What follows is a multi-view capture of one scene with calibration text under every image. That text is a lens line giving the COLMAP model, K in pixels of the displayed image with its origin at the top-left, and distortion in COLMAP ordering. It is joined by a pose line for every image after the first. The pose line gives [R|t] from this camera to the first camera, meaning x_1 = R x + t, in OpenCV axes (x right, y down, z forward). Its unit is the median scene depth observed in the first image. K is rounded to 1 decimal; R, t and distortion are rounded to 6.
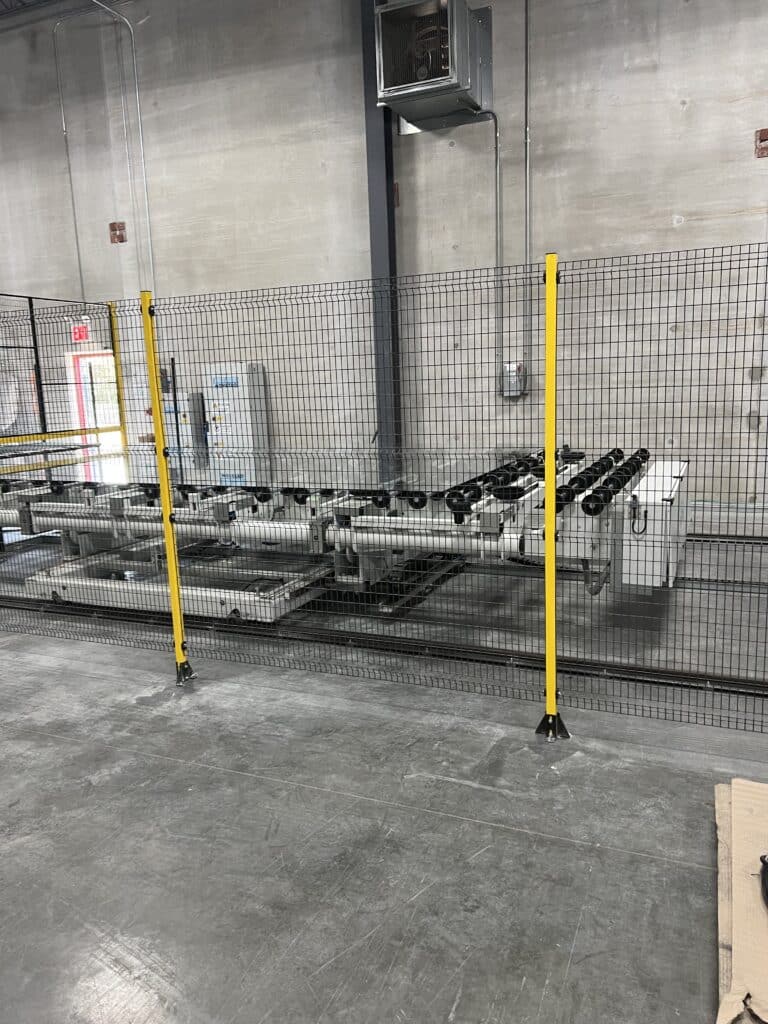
lens RADIAL K [[763.2, 0, 388.0], [0, 763.2, 518.5], [0, 0, 1]] dist [0.031266, -0.044876]
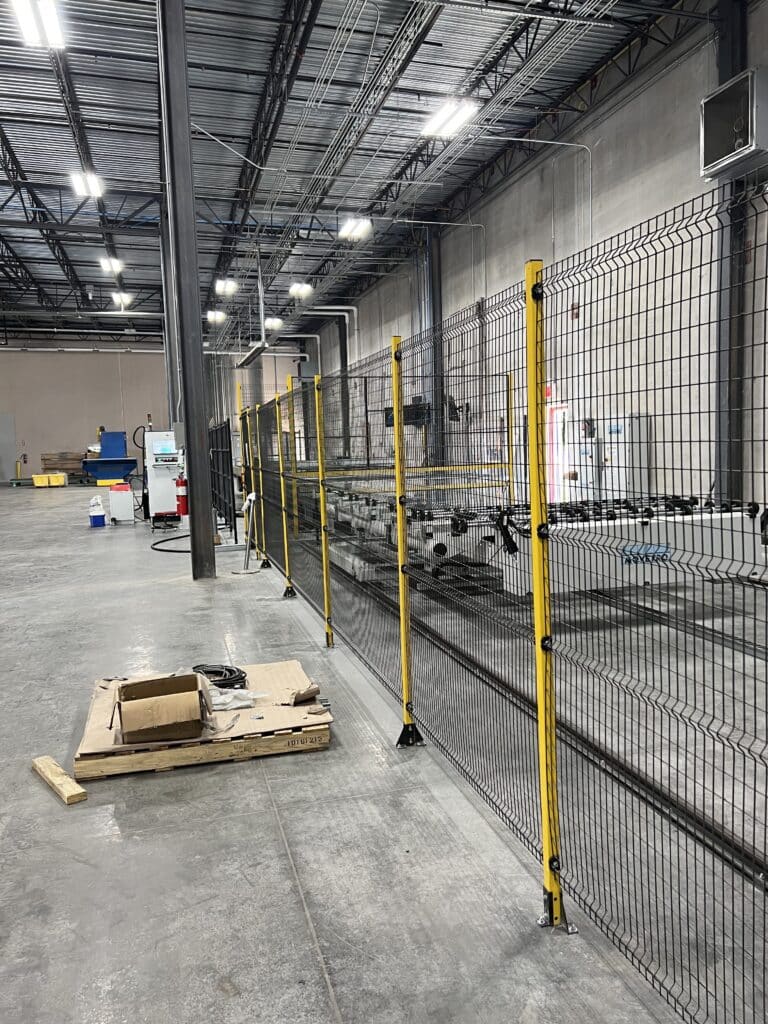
lens RADIAL K [[763.2, 0, 388.0], [0, 763.2, 518.5], [0, 0, 1]] dist [0.031266, -0.044876]
pose [[0.628804, 0.090314, -0.772301, 0.617781], [-0.126788, 0.991848, 0.012758, -0.015618], [0.767157, 0.089897, 0.635129, -0.006798]]
